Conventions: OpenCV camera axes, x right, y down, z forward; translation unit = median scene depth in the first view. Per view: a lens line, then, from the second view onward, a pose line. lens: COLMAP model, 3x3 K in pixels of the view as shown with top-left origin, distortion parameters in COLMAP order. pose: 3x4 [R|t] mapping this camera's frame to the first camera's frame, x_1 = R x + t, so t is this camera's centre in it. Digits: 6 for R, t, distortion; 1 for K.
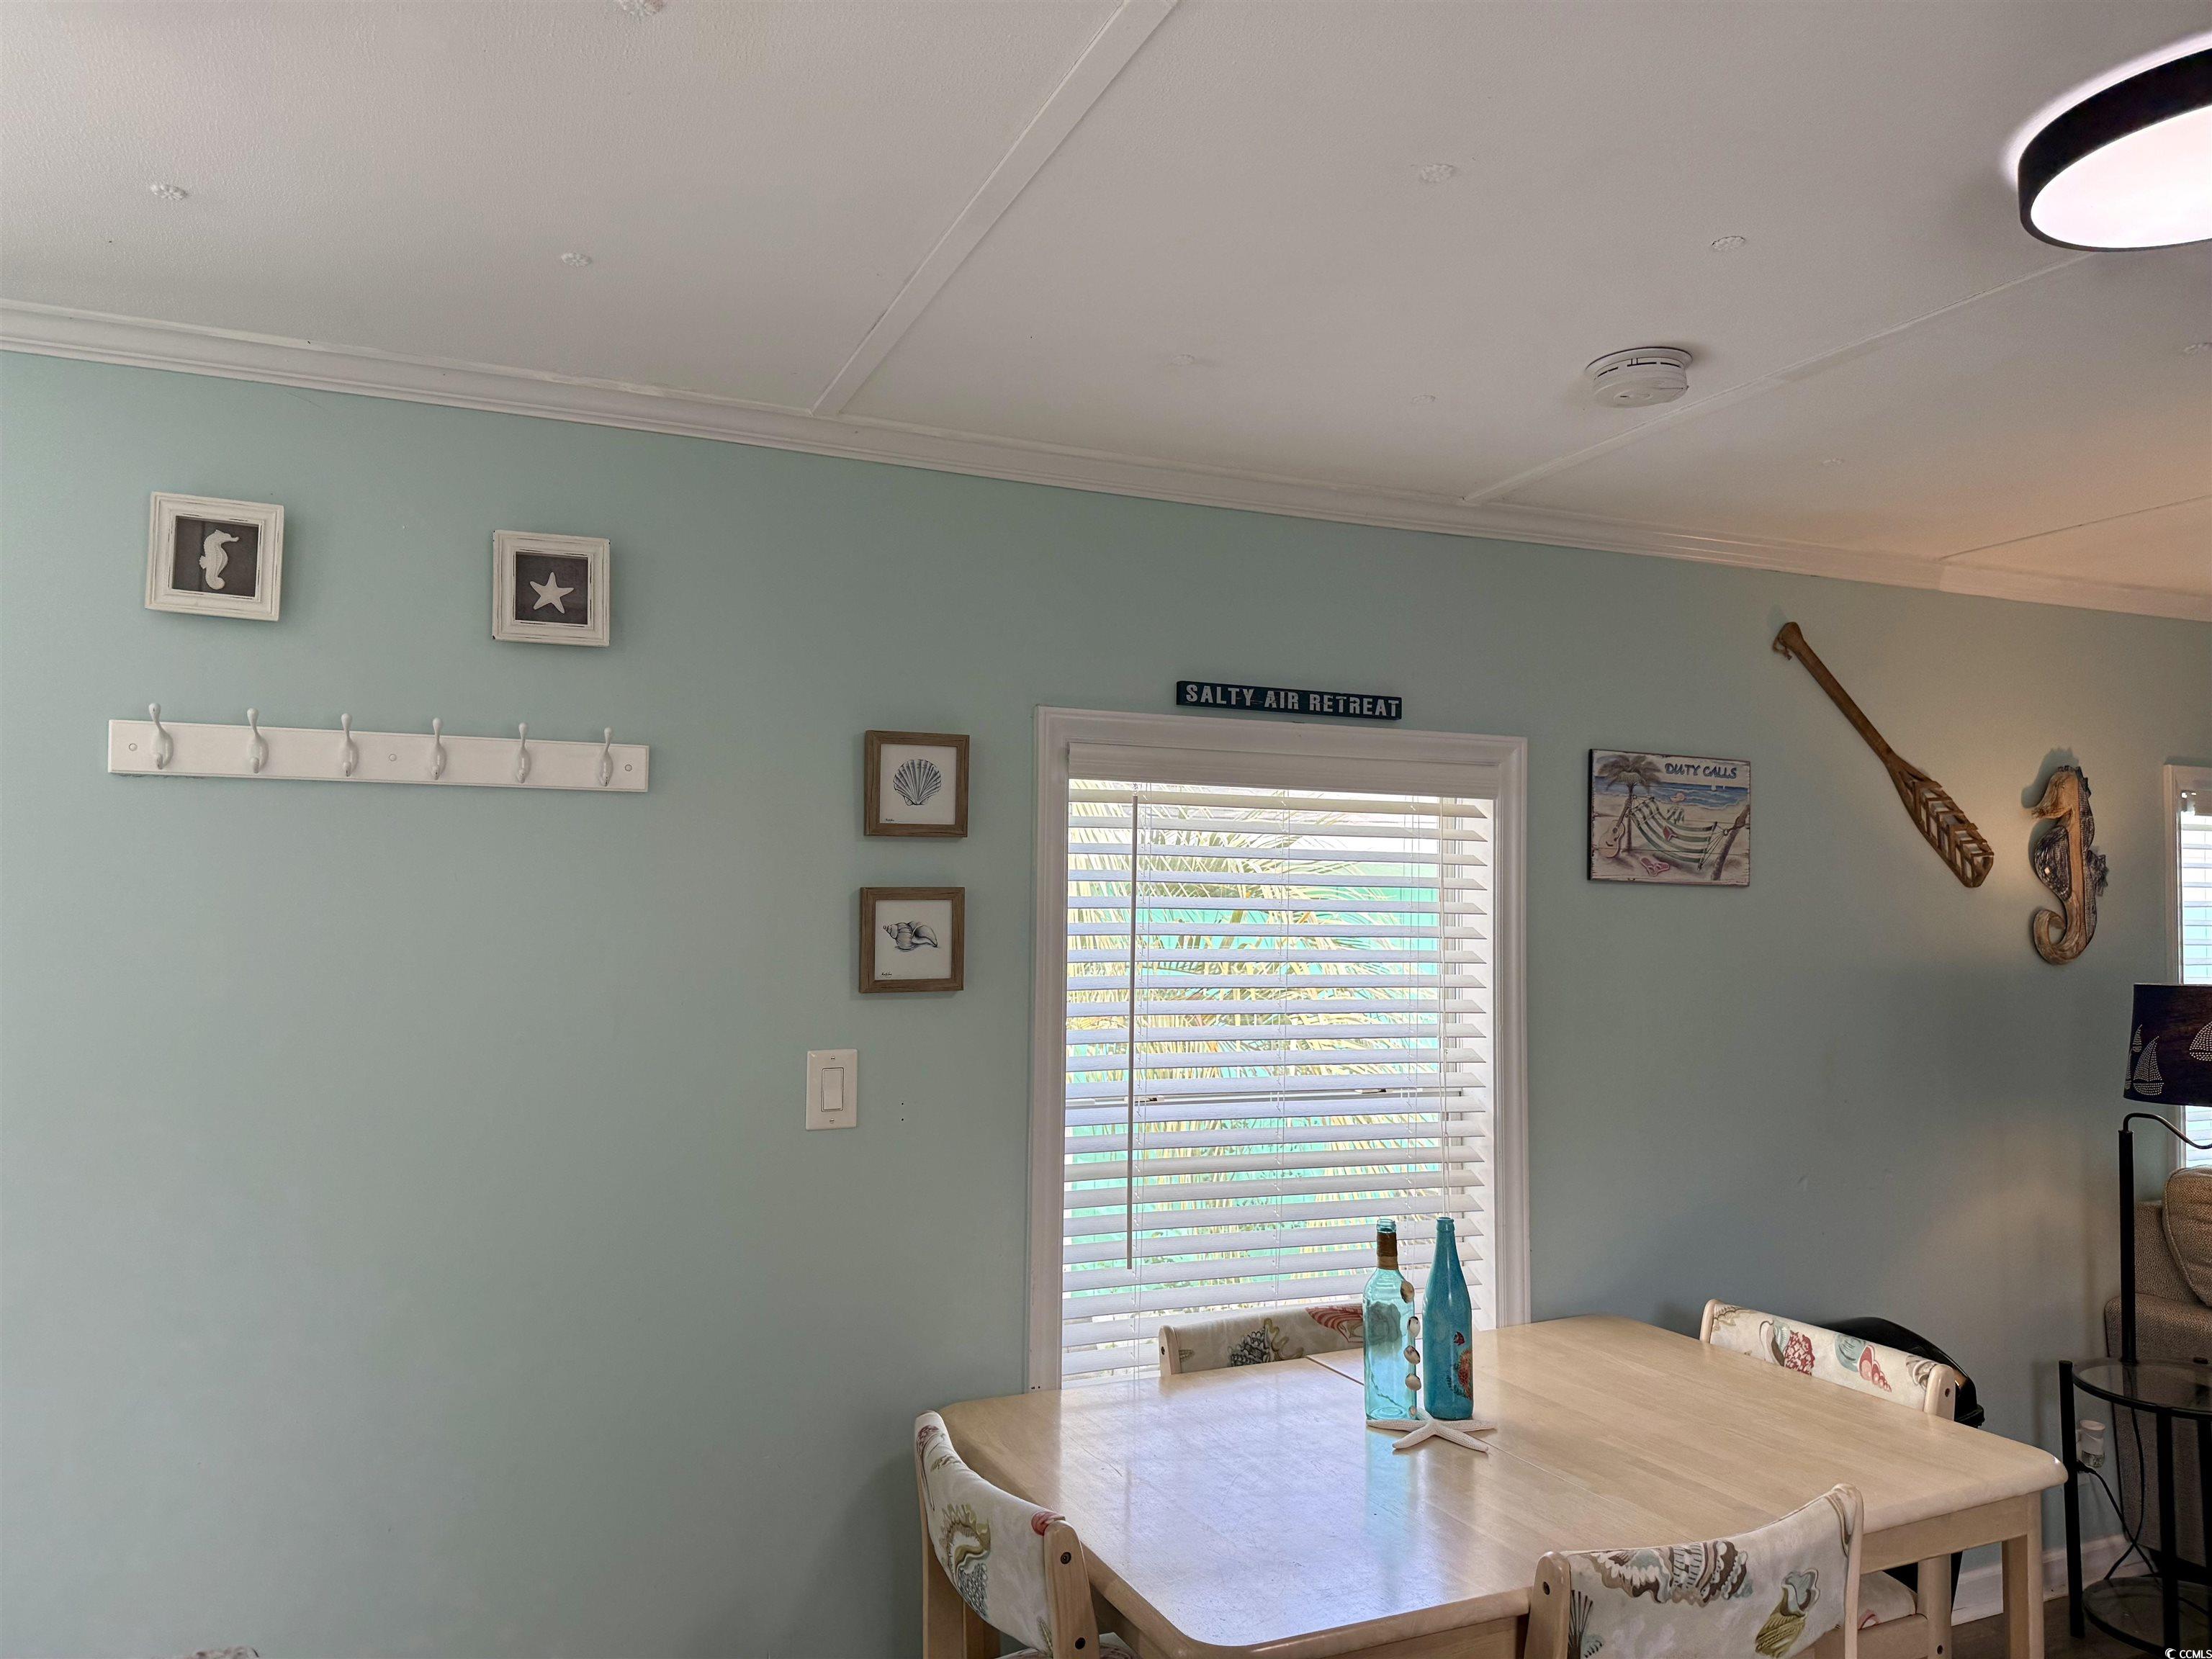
lens RADIAL K [[1561.1, 0, 1108.7], [0, 1561.1, 835.9], [0, 0, 1]] dist [0.110025, -0.166356]
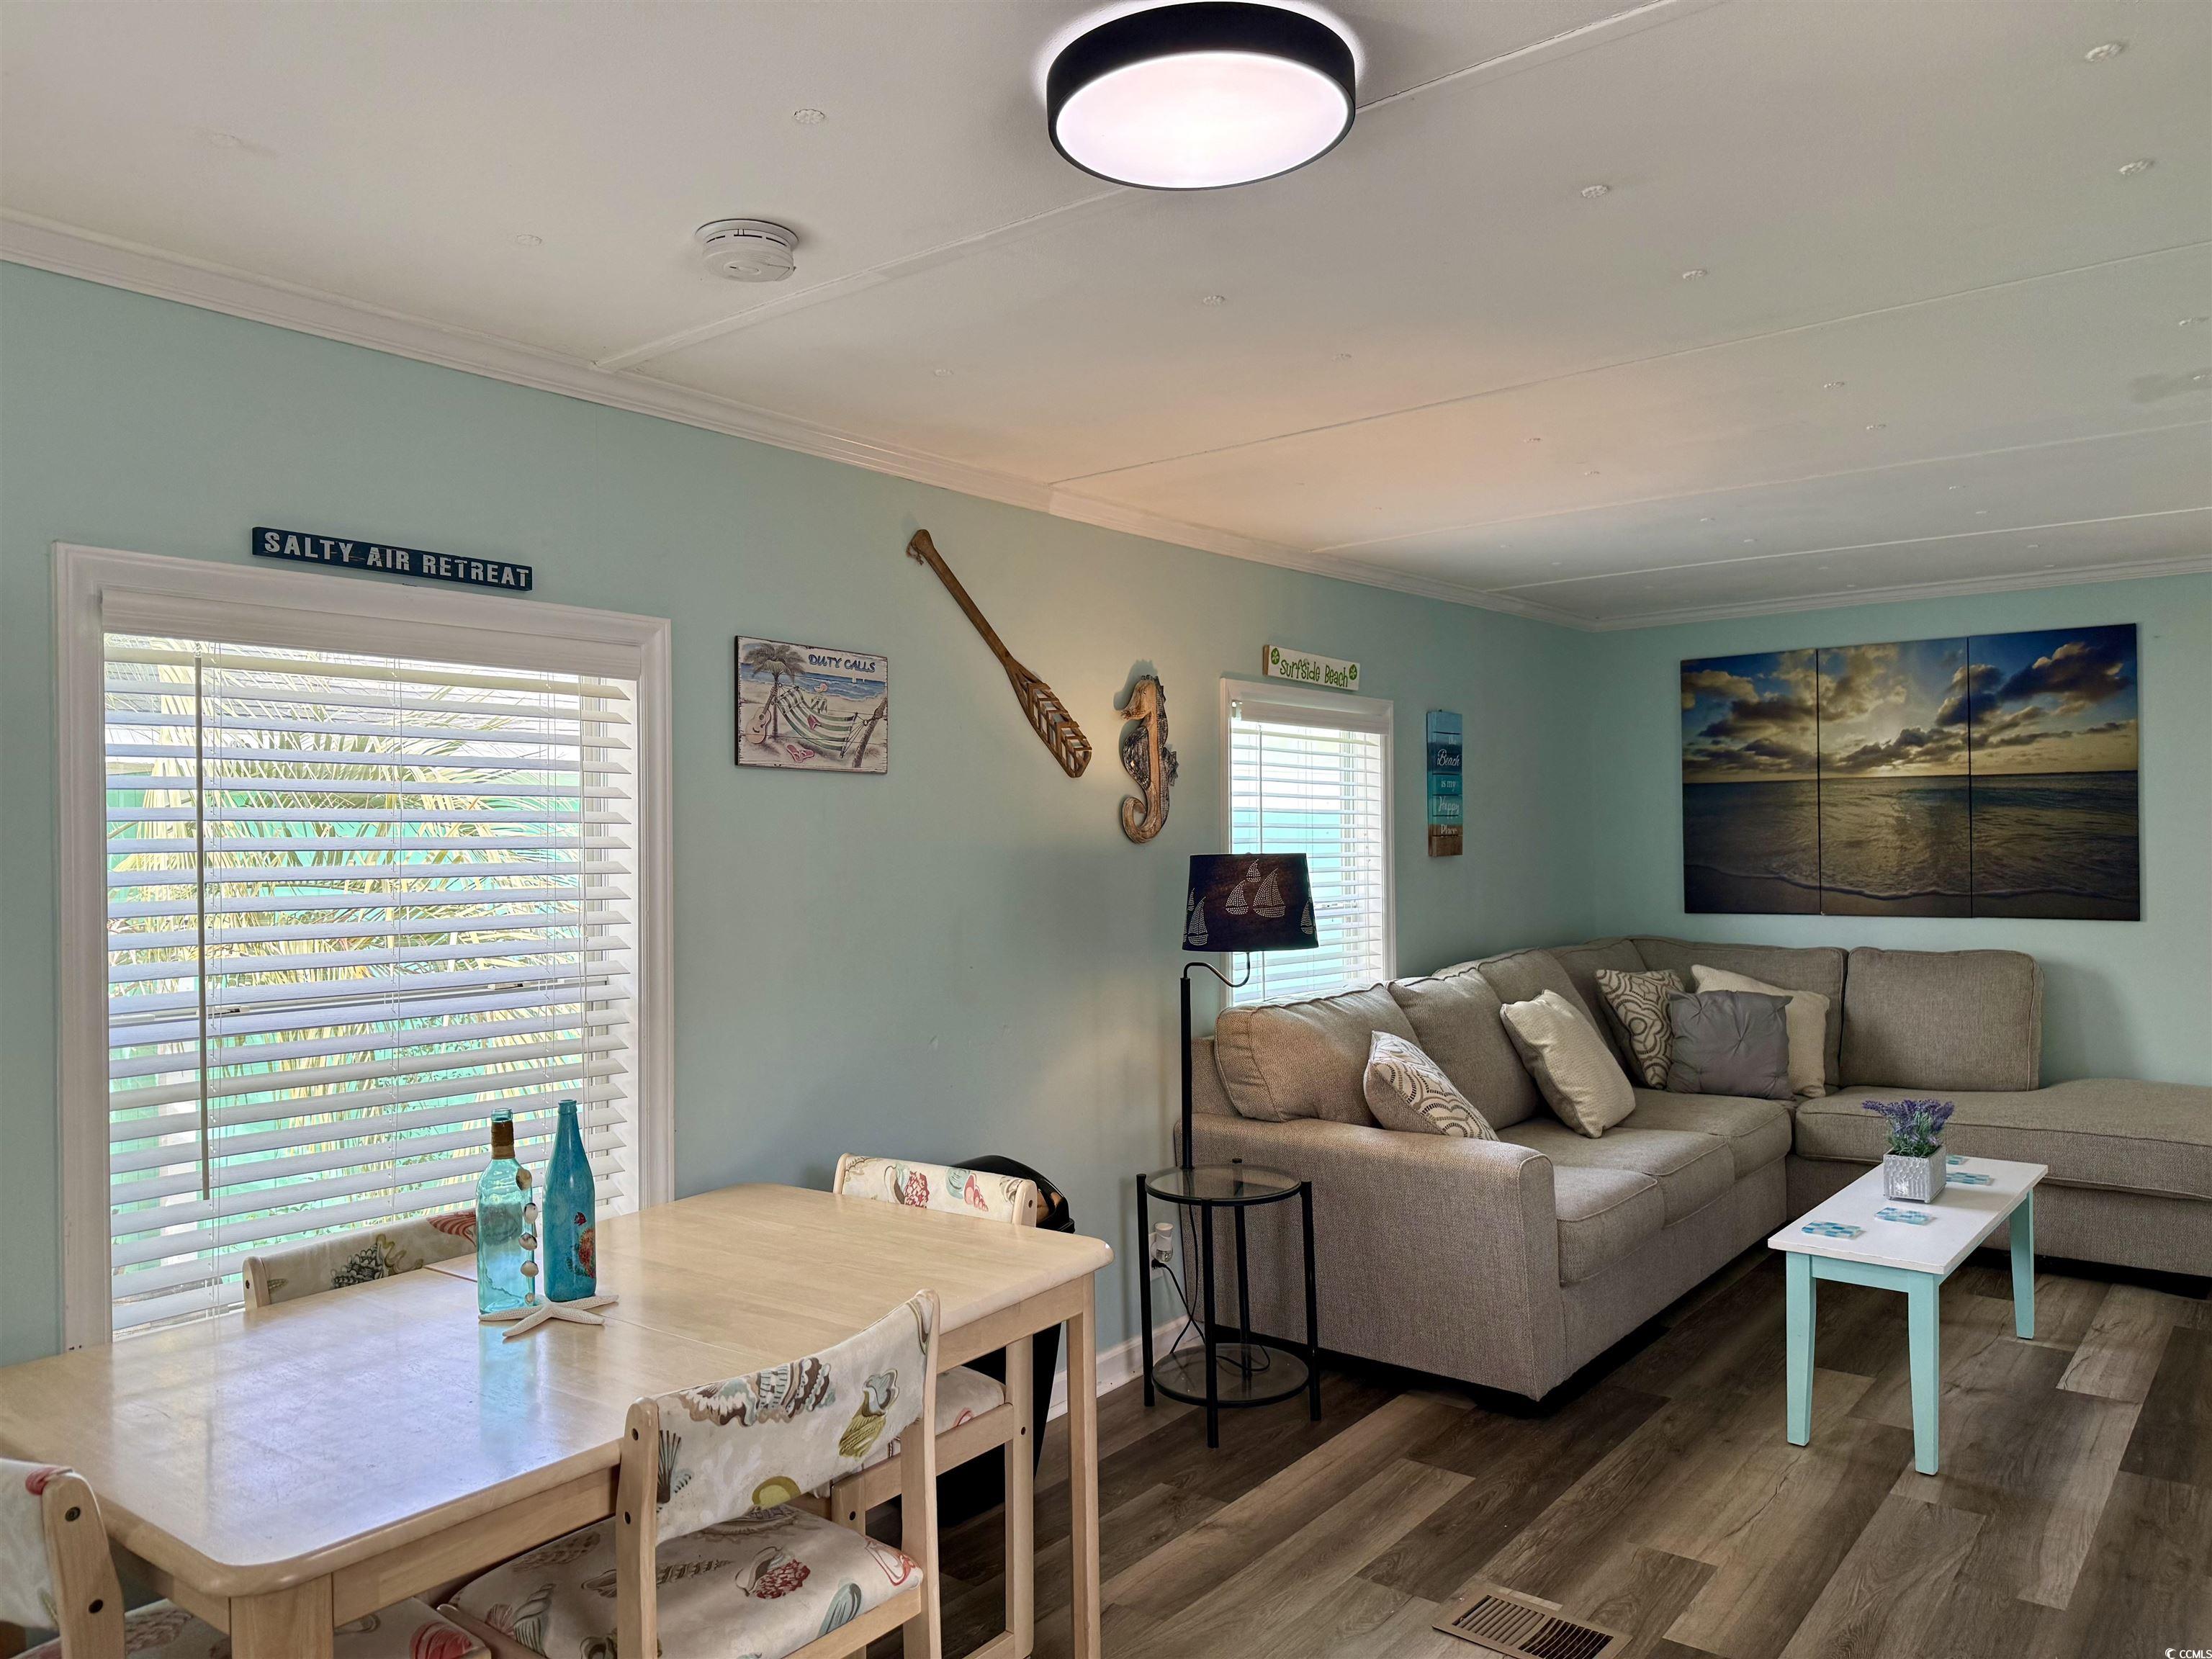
lens RADIAL K [[1547.3, 0, 1126.4], [0, 1547.3, 842.3], [0, 0, 1]] dist [0.106655, -0.183121]
pose [[0.878424, -0.019206, 0.477495, 0.050937], [-0.006439, 0.998626, 0.052013, 0.026727], [-0.477838, -0.048764, 0.877093, -0.006520]]
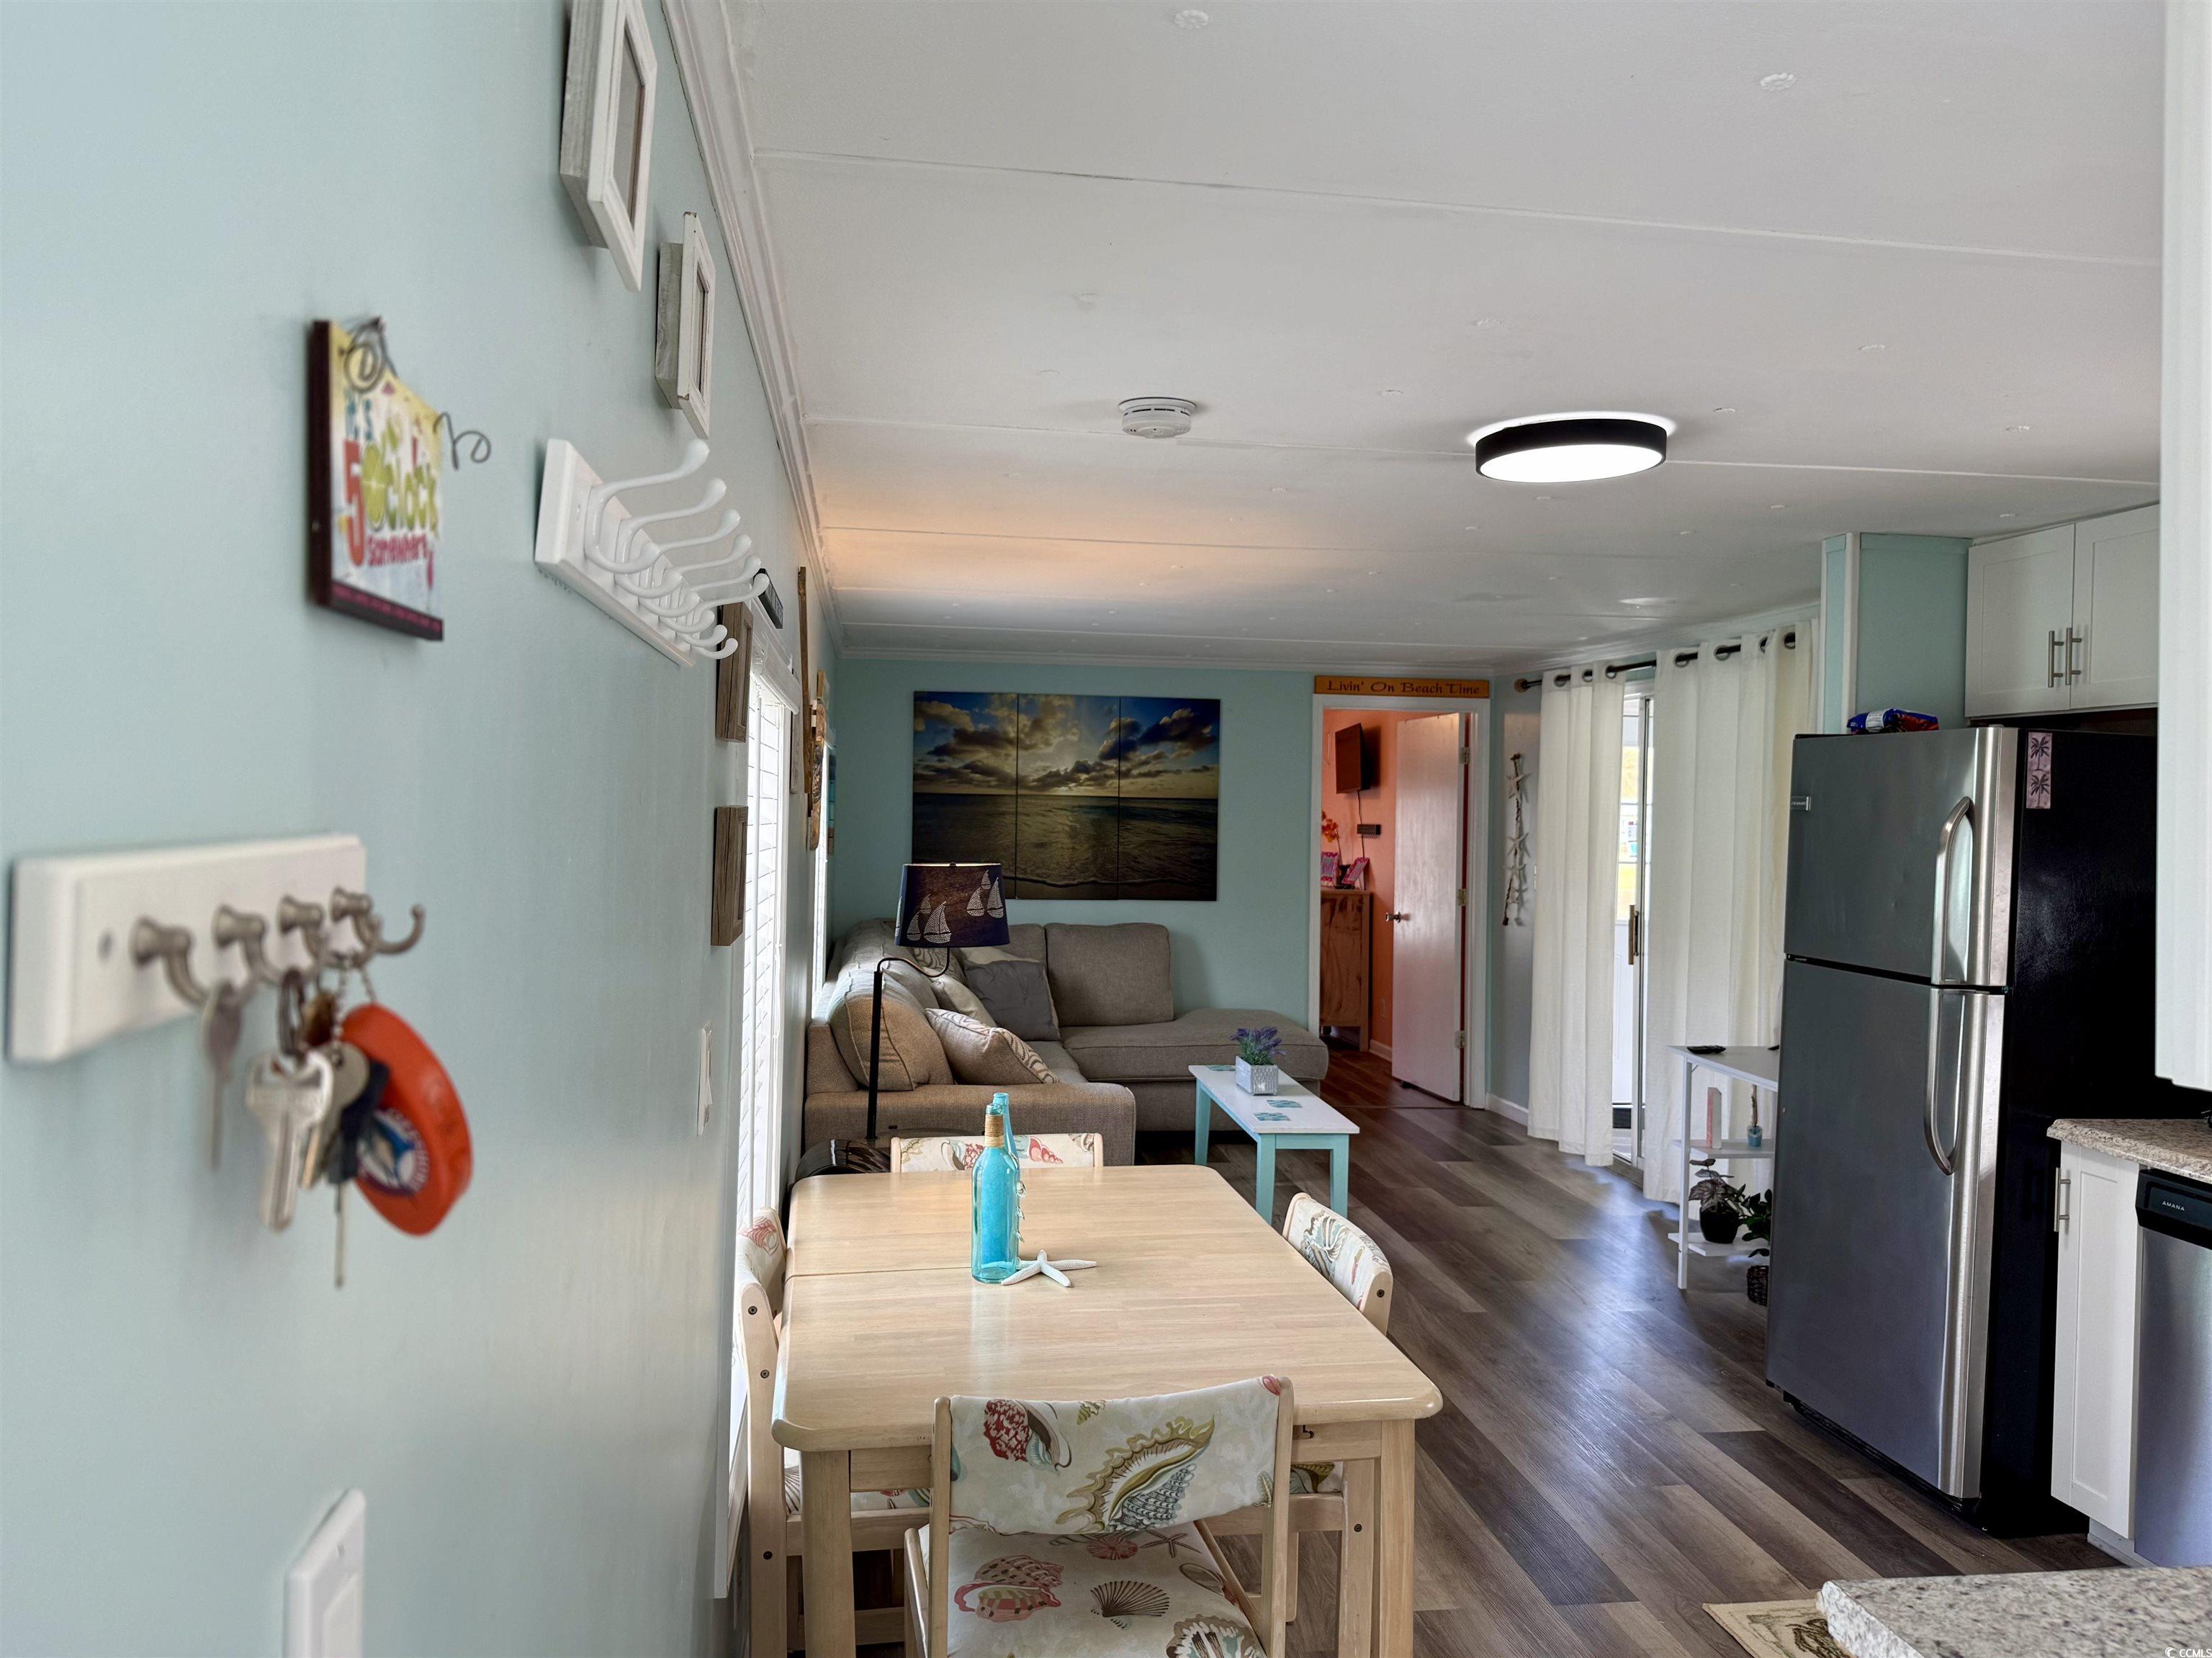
lens RADIAL K [[1601.1, 0, 1102.0], [0, 1601.1, 841.6], [0, 0, 1]] dist [0.123425, -0.178223]
pose [[0.242492, -0.022653, 0.969889, -0.799855], [-0.066096, 0.997019, 0.039812, 0.006285], [-0.967899, -0.073760, 0.240272, 0.589121]]
